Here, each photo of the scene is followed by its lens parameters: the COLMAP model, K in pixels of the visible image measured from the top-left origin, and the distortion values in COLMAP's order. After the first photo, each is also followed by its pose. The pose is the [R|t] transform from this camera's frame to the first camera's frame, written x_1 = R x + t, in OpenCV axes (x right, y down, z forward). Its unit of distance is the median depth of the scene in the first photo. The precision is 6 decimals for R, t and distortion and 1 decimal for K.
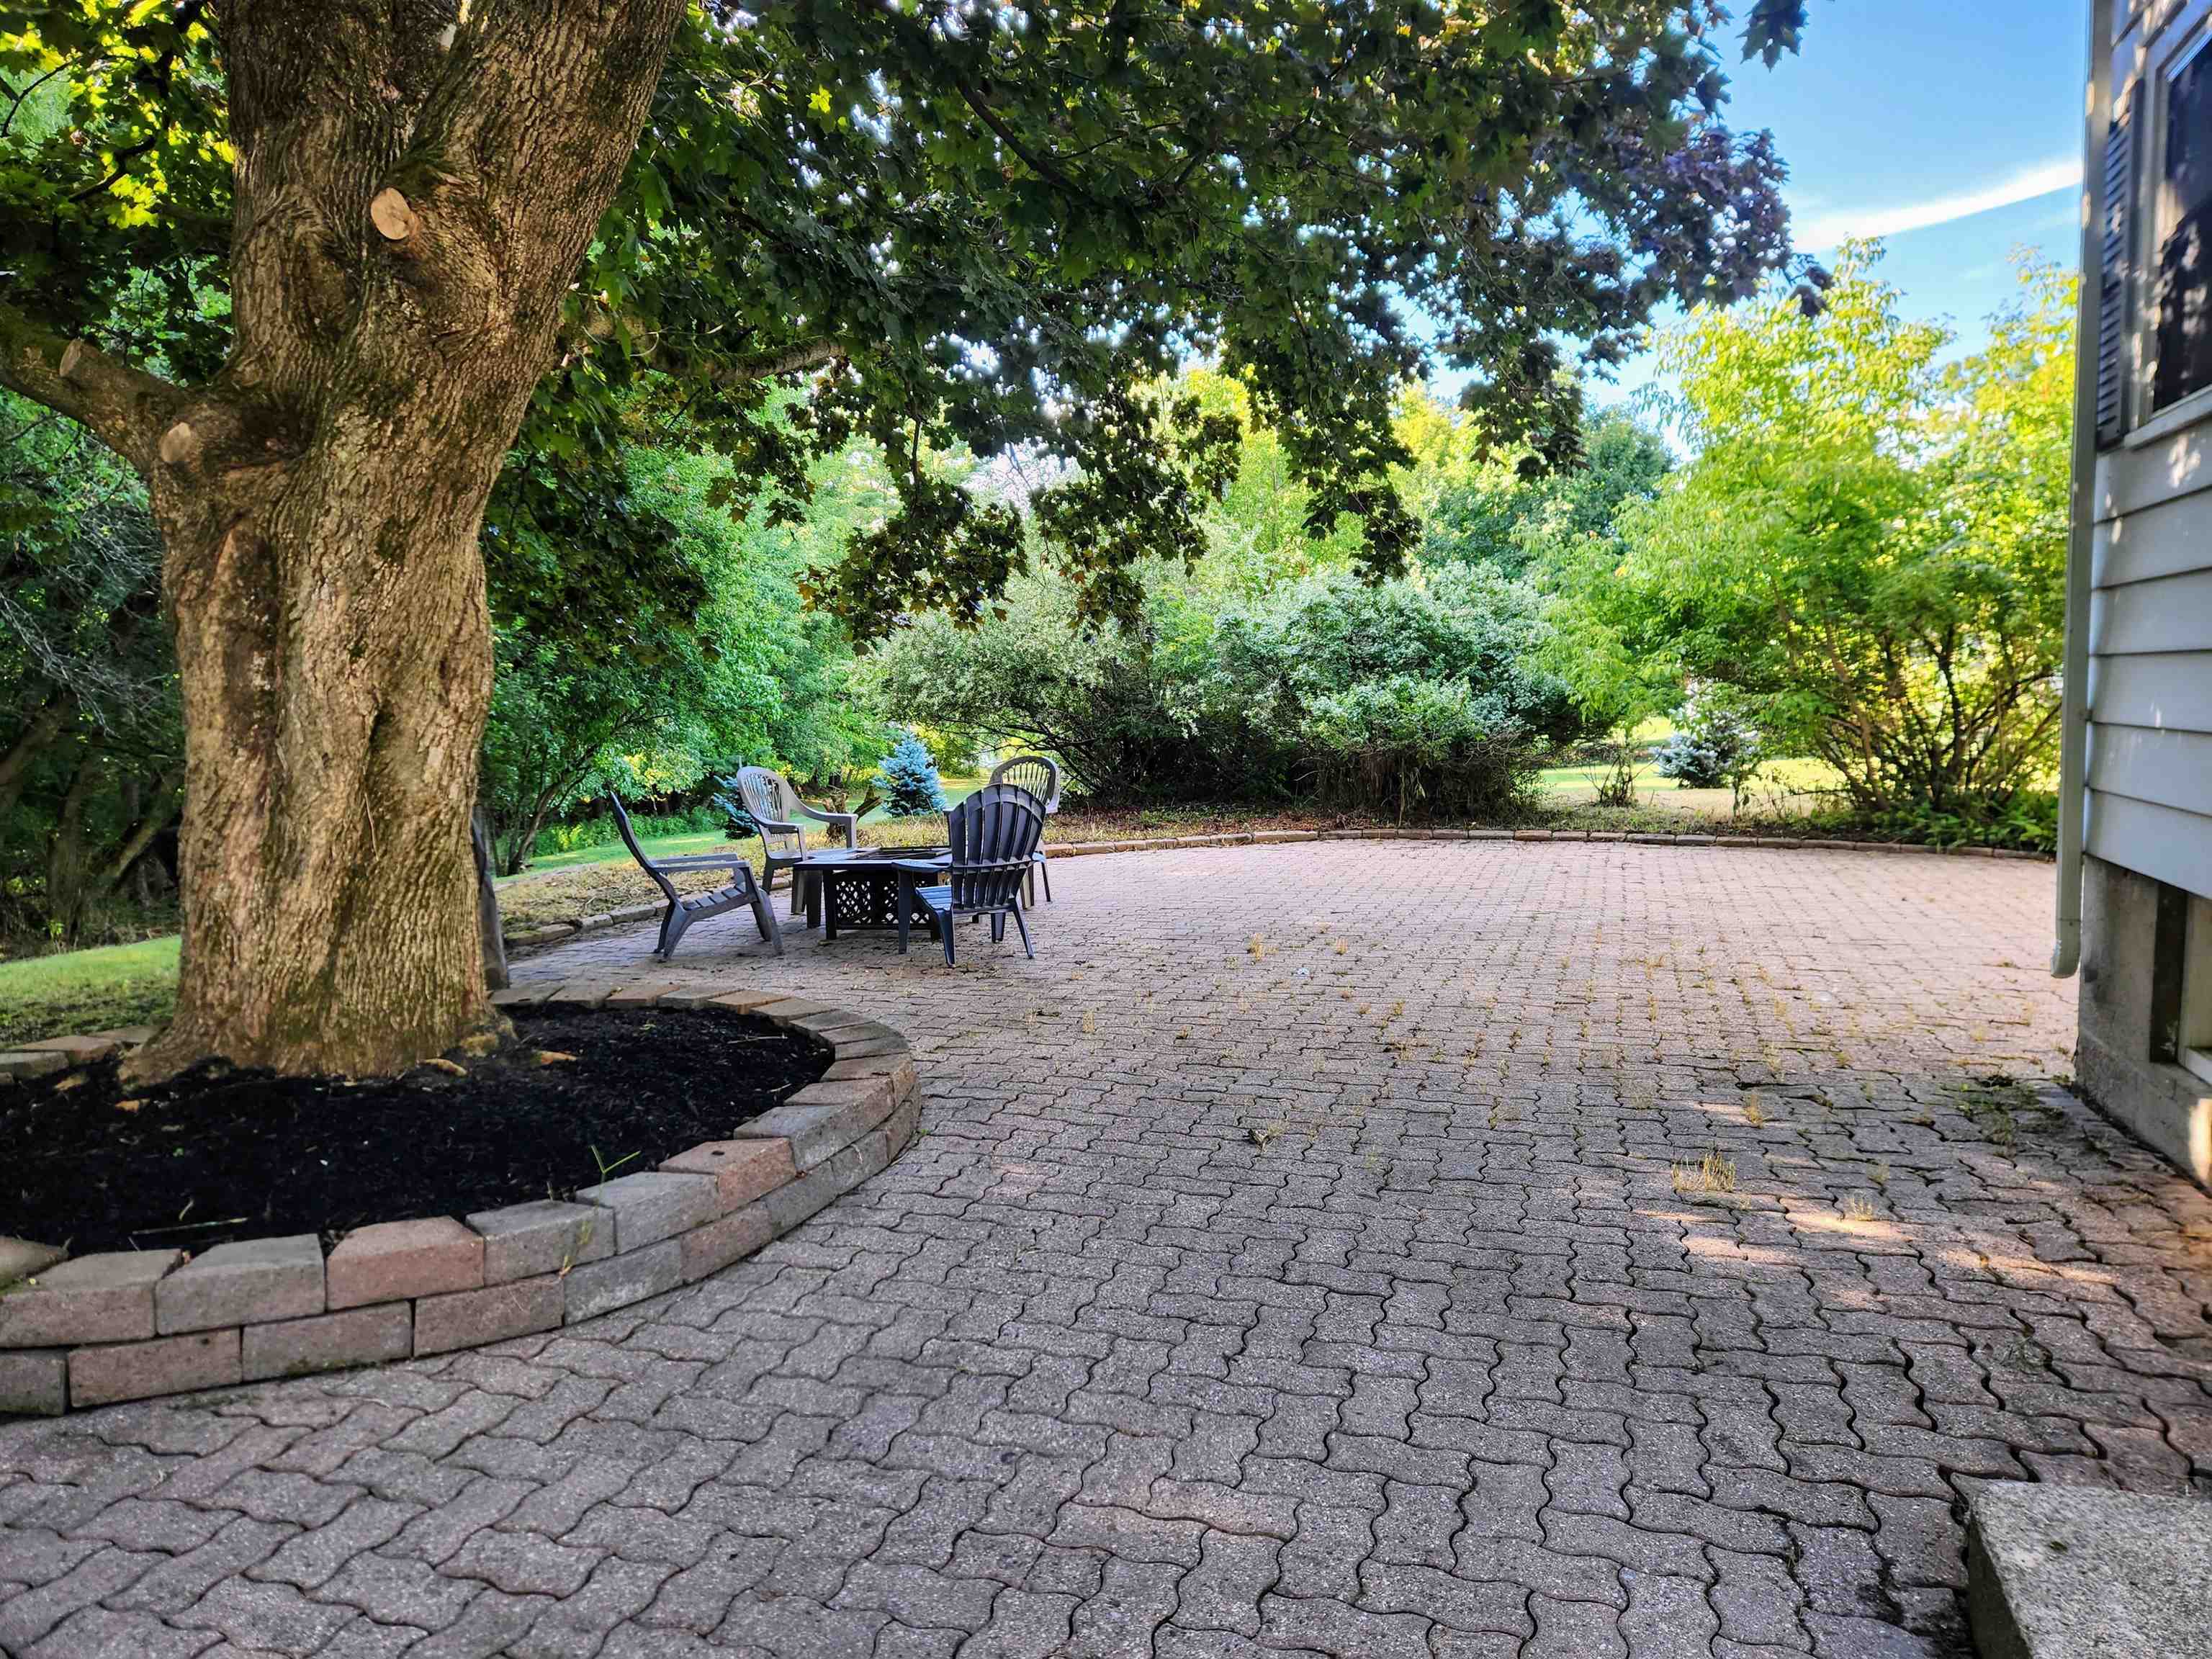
lens RADIAL K [[1486.9, 0, 1133.7], [0, 1486.9, 836.7], [0, 0, 1]] dist [0.106721, -0.135731]
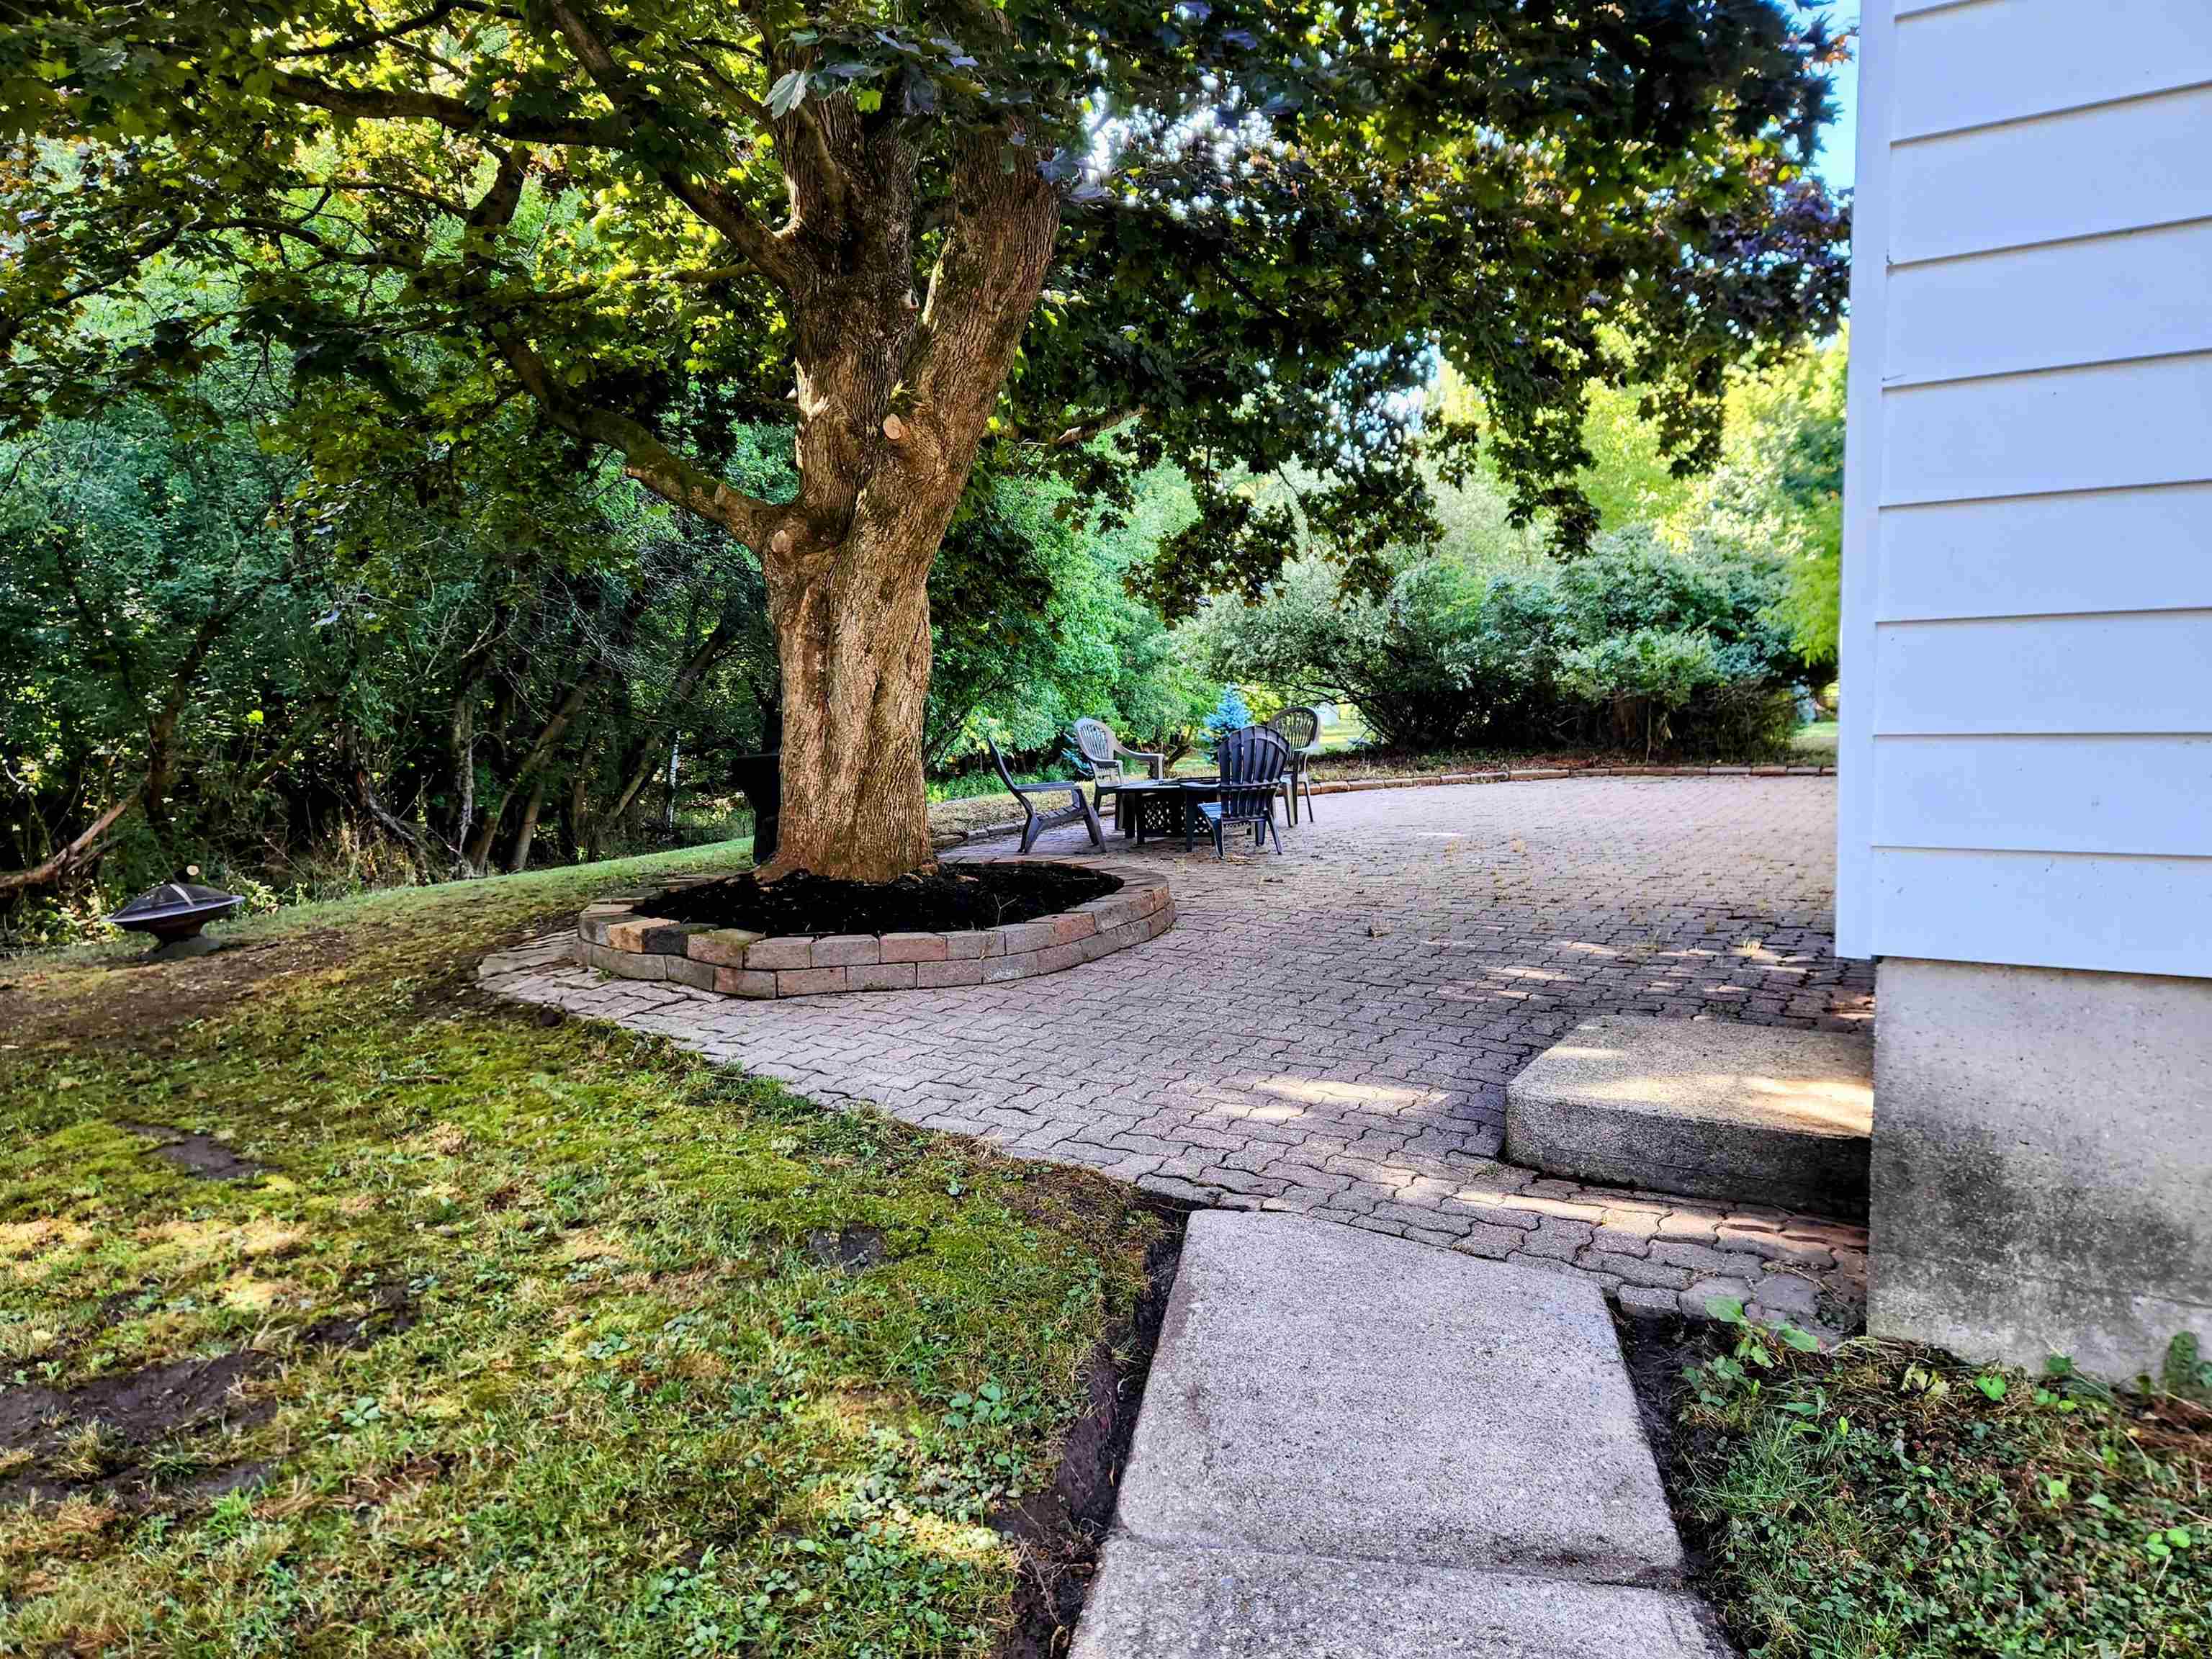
lens RADIAL K [[1486.9, 0, 1133.7], [0, 1486.9, 836.7], [0, 0, 1]] dist [0.106721, -0.135731]
pose [[0.974044, 0.002813, -0.226340, 0.077577], [0.003378, 0.999631, 0.026962, 0.020484], [0.226332, -0.027027, 0.973675, -0.253830]]
